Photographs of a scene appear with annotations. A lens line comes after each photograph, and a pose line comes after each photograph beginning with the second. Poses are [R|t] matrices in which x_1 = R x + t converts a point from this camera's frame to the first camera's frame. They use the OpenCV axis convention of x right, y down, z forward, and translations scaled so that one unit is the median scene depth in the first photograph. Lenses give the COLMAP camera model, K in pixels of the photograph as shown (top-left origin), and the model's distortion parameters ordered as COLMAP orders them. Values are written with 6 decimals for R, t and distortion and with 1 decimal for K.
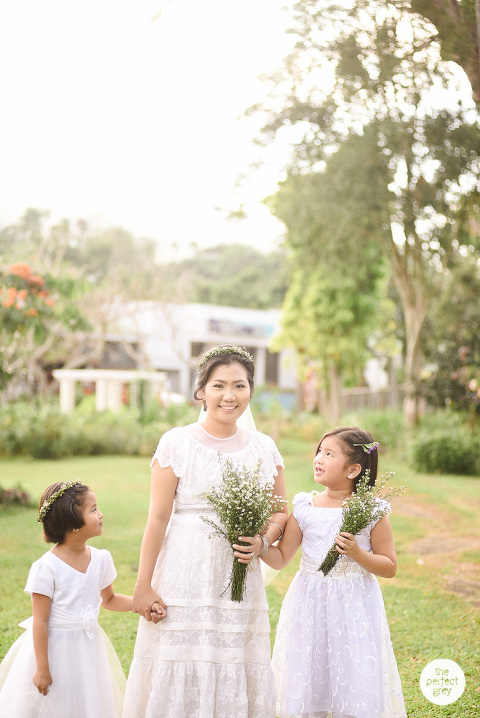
lens RADIAL K [[1718.9, 0, 240.0], [0, 1718.9, 359.0], [0, 0, 1]] dist [0.022990, -4.261591]
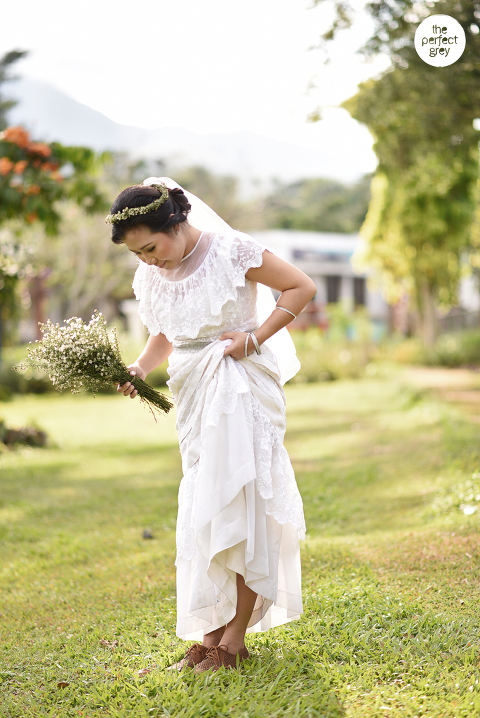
lens RADIAL K [[1670.0, 0, 240.0], [0, 1670.0, 359.0], [0, 0, 1]] dist [0.065721, 0.359048]
pose [[0.997400, -0.047012, -0.054625, 0.002294], [0.048852, 0.998265, 0.032858, 0.011035], [0.052986, -0.035441, 0.997966, 0.111924]]
